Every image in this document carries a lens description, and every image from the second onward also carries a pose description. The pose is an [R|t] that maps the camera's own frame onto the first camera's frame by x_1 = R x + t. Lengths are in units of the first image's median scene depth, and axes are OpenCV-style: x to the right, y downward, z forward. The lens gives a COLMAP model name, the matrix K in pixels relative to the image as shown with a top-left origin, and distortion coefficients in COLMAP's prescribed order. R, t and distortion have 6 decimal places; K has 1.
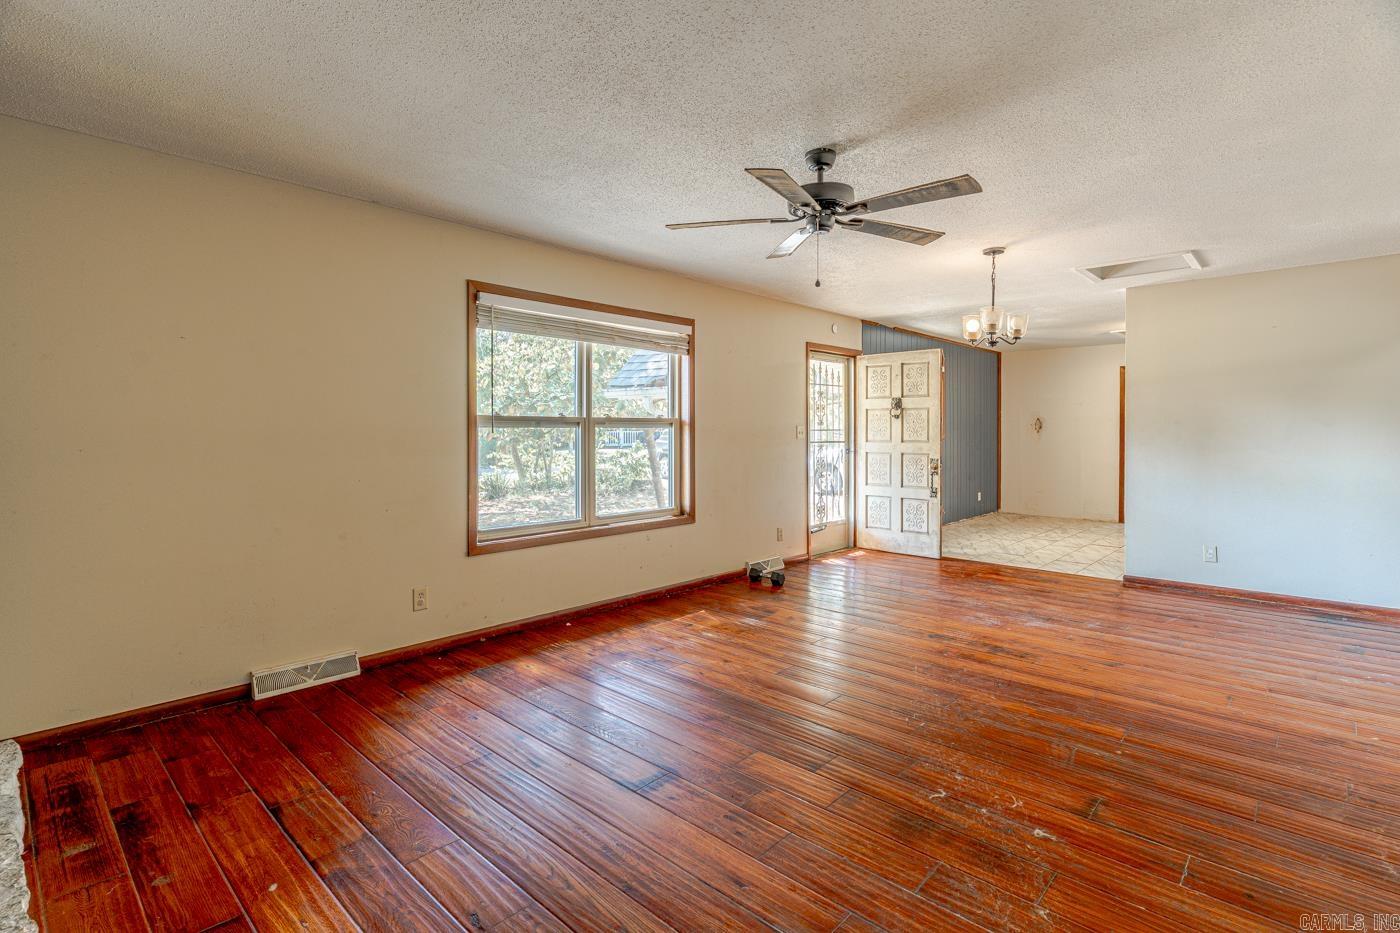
lens RADIAL K [[680.1, 0, 689.2], [0, 680.1, 443.0], [0, 0, 1]] dist [0.000379, 0.000978]
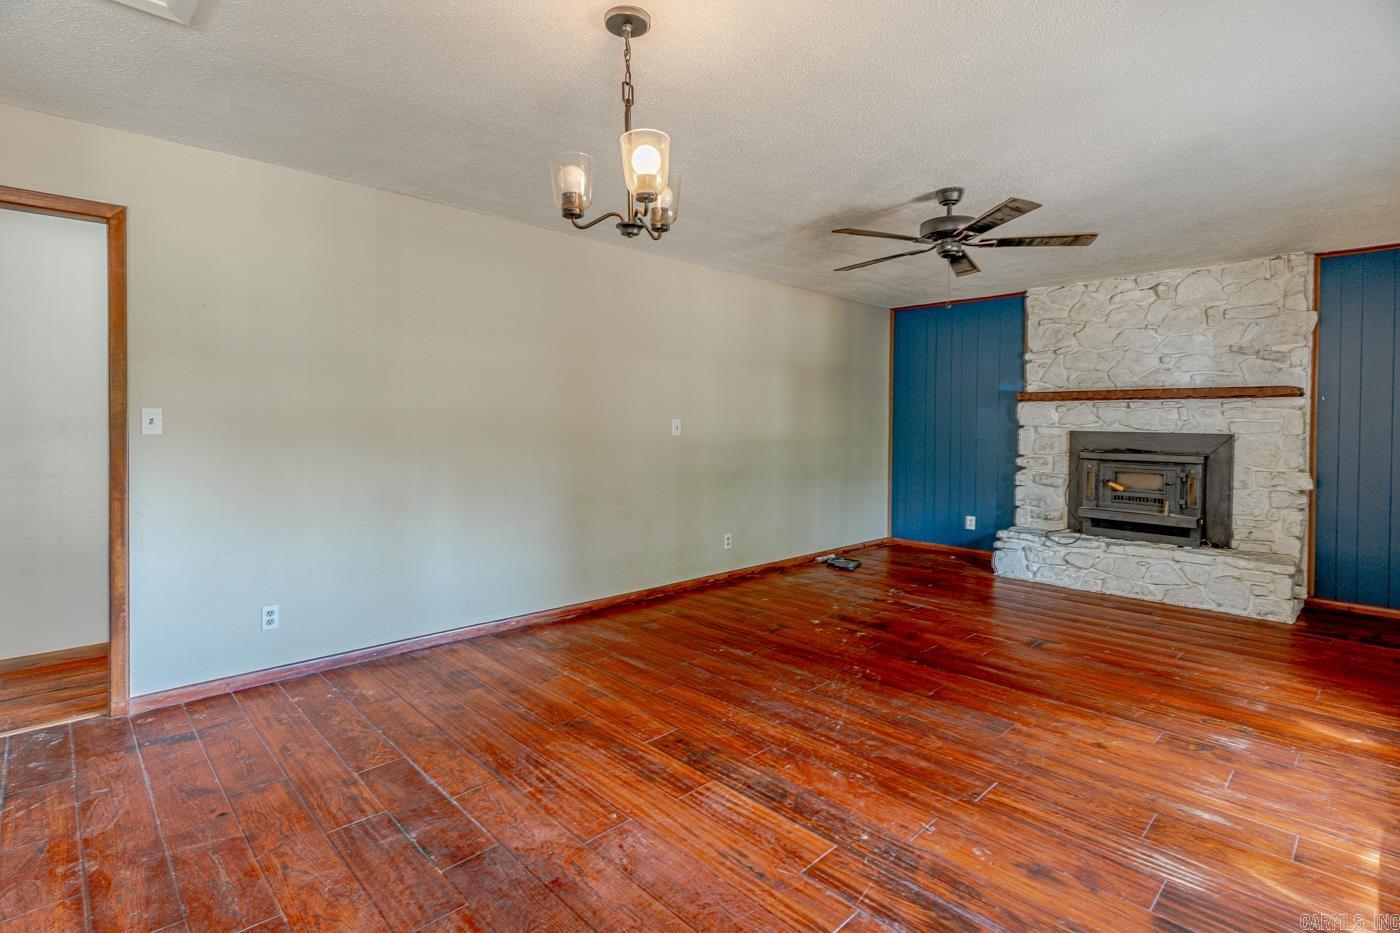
lens RADIAL K [[680.1, 0, 685.3], [0, 680.1, 443.0], [0, 0, 1]] dist [0.000379, 0.000978]
pose [[-0.998646, -0.010394, 0.050963, 0.326039], [-0.007849, 0.998724, 0.049894, -0.022905], [-0.051417, 0.049427, -0.997453, 1.223776]]
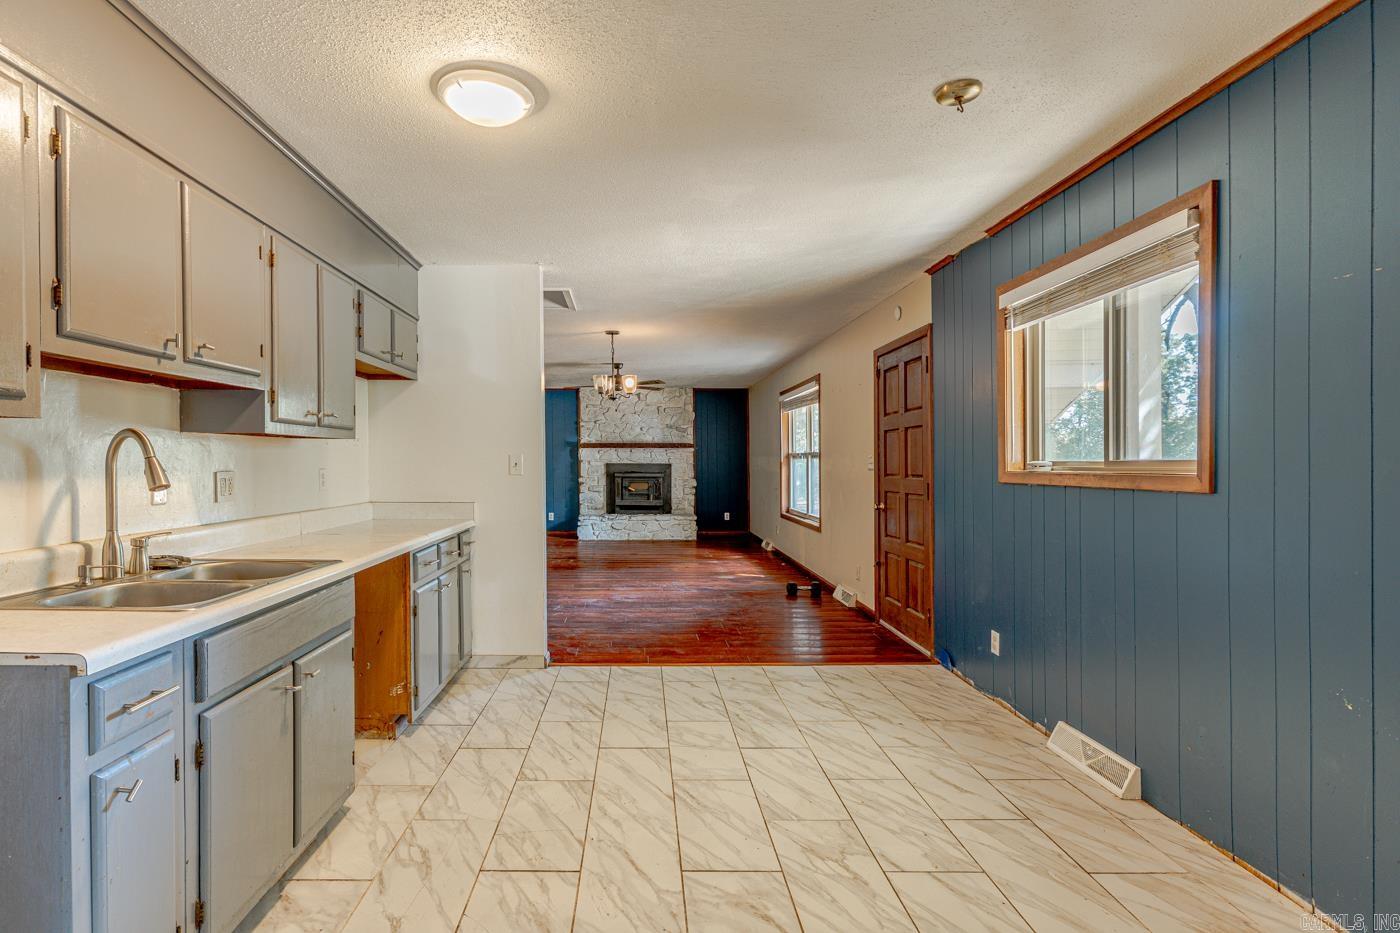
lens RADIAL K [[680.1, 0, 628.2], [0, 680.1, 471.0], [0, 0, 1]] dist [0.000379, 0.000978]
pose [[-0.736354, 0.010922, -0.676508, 1.157302], [-0.011706, 0.999514, 0.028879, -0.030629], [0.676495, 0.029185, -0.735869, 1.729889]]
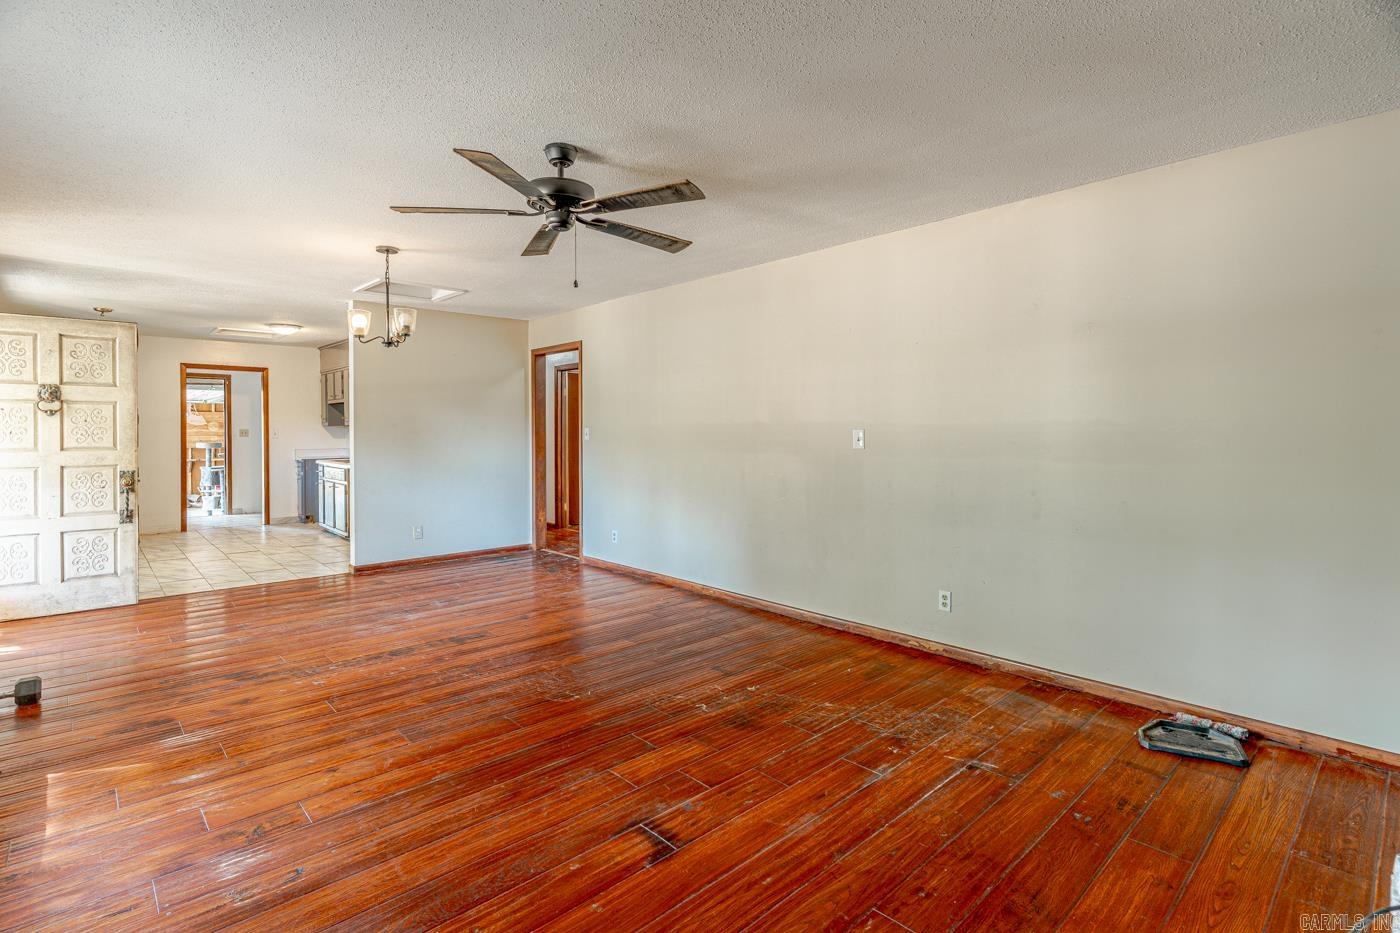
lens RADIAL K [[680.1, 0, 702.3], [0, 680.1, 443.5], [0, 0, 1]] dist [0.000379, 0.000978]
pose [[0.063830, -0.022400, 0.997709, -0.424756], [0.022293, 0.999531, 0.021015, -0.010807], [-0.997712, 0.020900, 0.064299, 0.407951]]
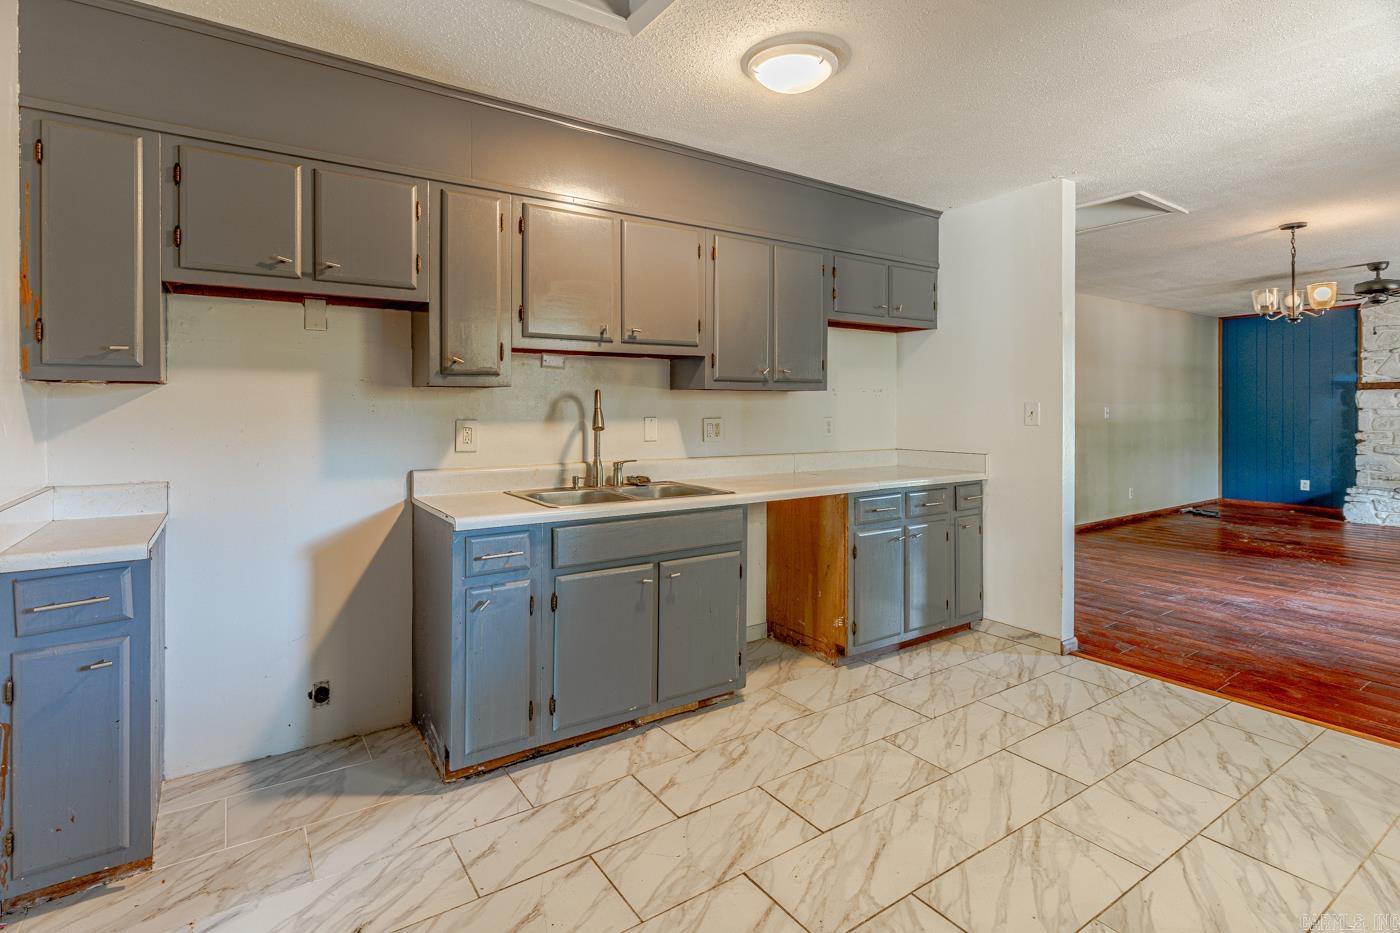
lens RADIAL K [[680.1, 0, 698.9], [0, 680.1, 418.4], [0, 0, 1]] dist [0.000379, 0.000978]
pose [[-0.977341, 0.001035, 0.211670, 0.911584], [0.007536, 0.999524, 0.029909, -0.032117], [-0.211538, 0.030827, -0.976883, 1.806456]]
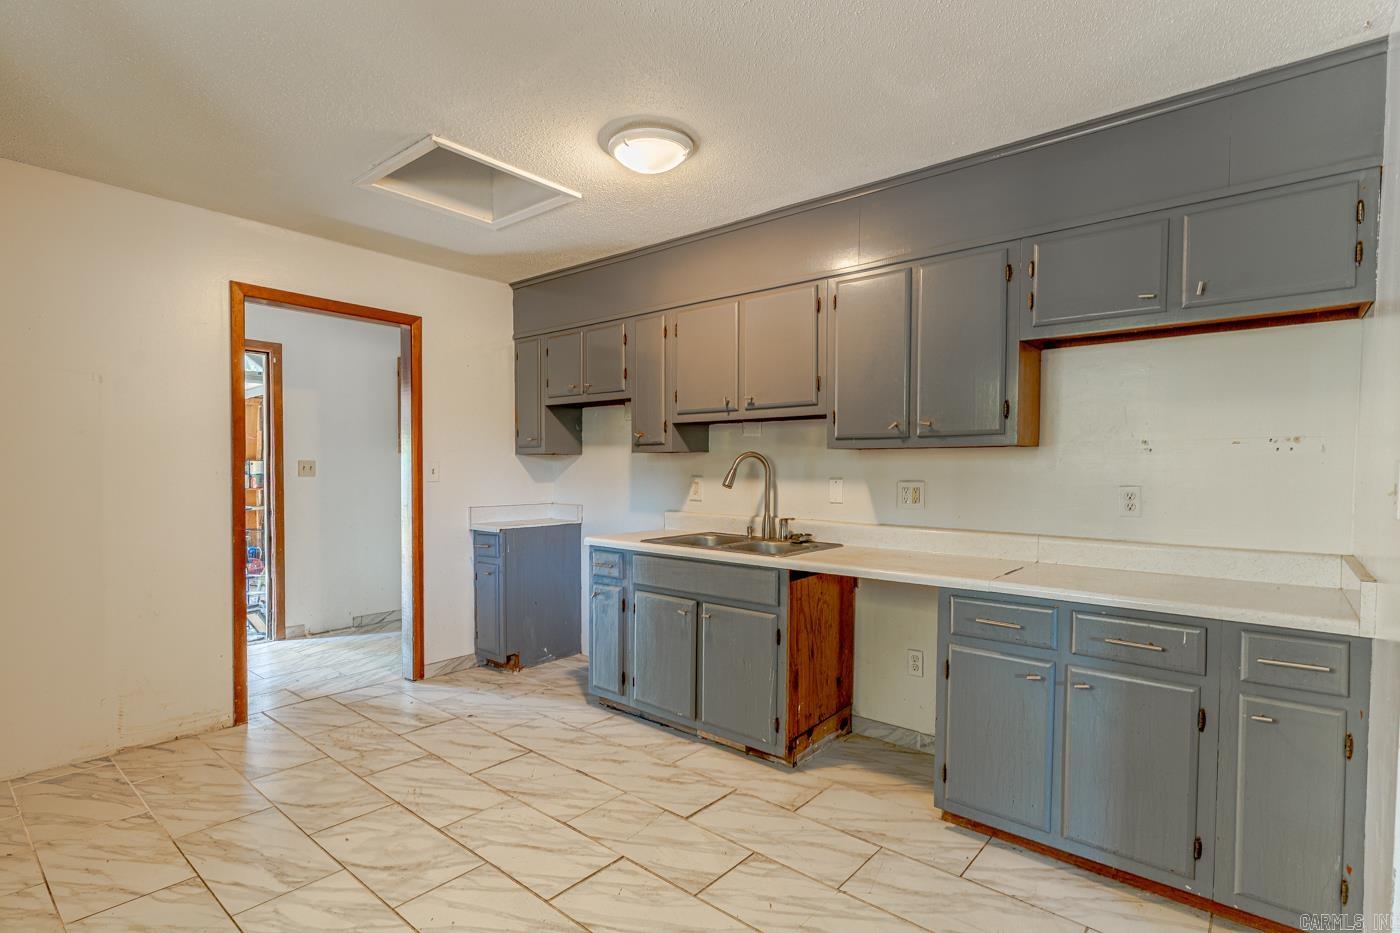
lens RADIAL K [[680.1, 0, 709.4], [0, 680.1, 500.4], [0, 0, 1]] dist [0.000379, 0.000978]
pose [[-0.074820, -0.045202, 0.996172, 0.488800], [0.008583, 0.998906, 0.045971, -0.024608], [-0.997160, 0.011990, -0.074350, 1.376955]]
